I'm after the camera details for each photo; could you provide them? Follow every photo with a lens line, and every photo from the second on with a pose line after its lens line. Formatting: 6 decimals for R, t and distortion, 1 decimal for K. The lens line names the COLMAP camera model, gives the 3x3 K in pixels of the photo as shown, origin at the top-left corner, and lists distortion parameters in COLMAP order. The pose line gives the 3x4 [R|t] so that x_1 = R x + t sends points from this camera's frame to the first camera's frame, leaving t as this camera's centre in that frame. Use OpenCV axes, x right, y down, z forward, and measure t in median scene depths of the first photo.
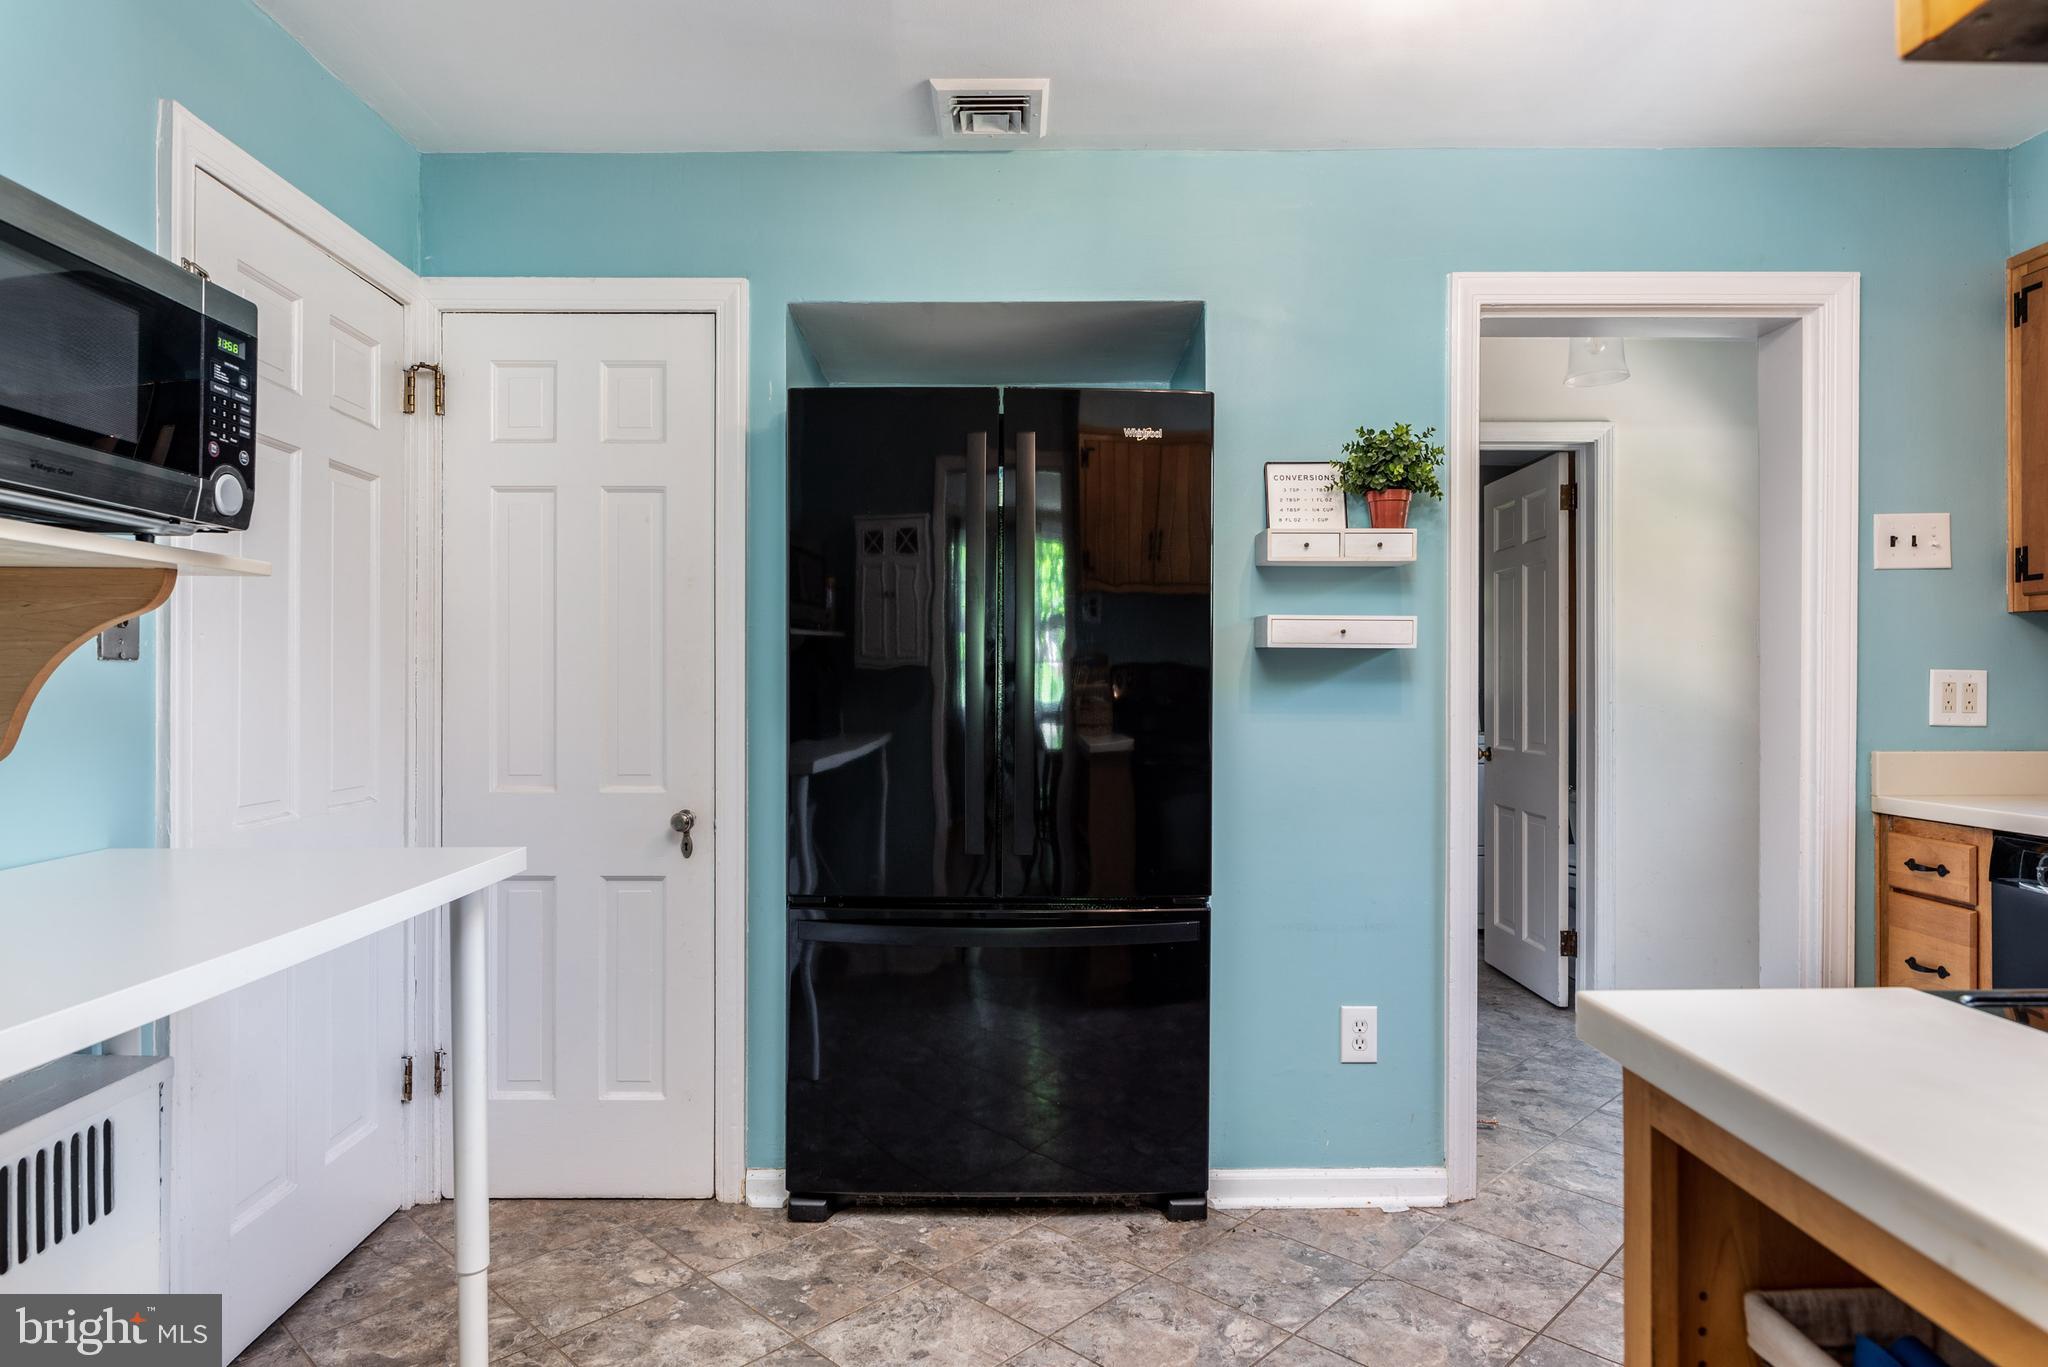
lens RADIAL K [[1174.8, 0, 1021.3], [0, 1174.8, 682.4], [0, 0, 1]] dist [-0.006033, 0.000241]
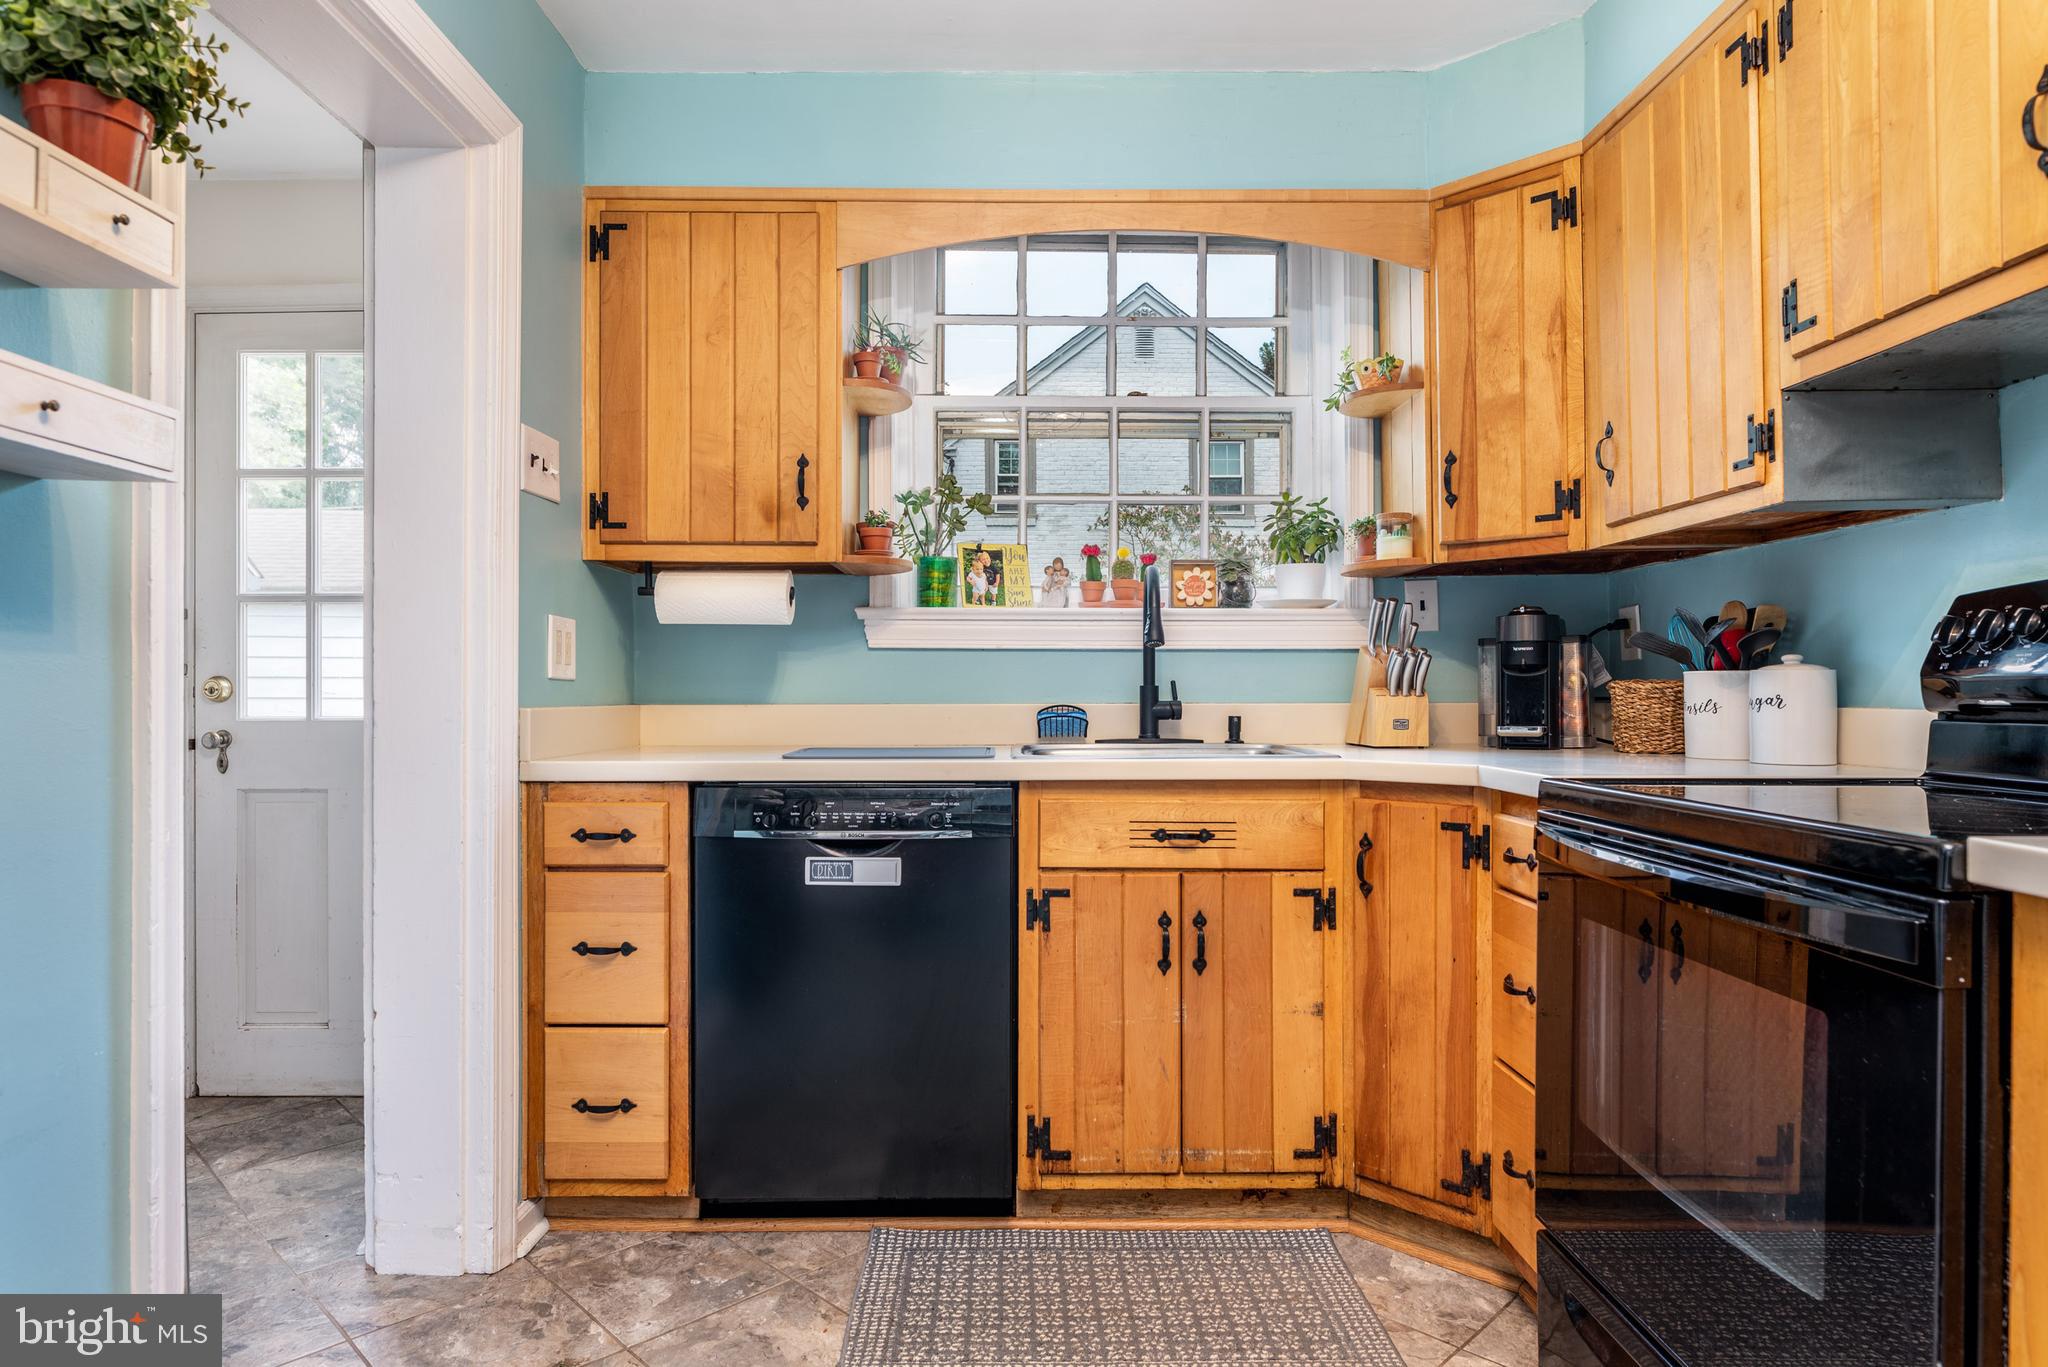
lens RADIAL K [[1174.8, 0, 1018.8], [0, 1174.8, 688.3], [0, 0, 1]] dist [-0.006033, 0.000241]
pose [[0.016781, 0.004529, 0.999849, -0.106475], [-0.002650, 0.999986, -0.004485, 0.051302], [-0.999856, -0.002575, 0.016793, 0.682483]]
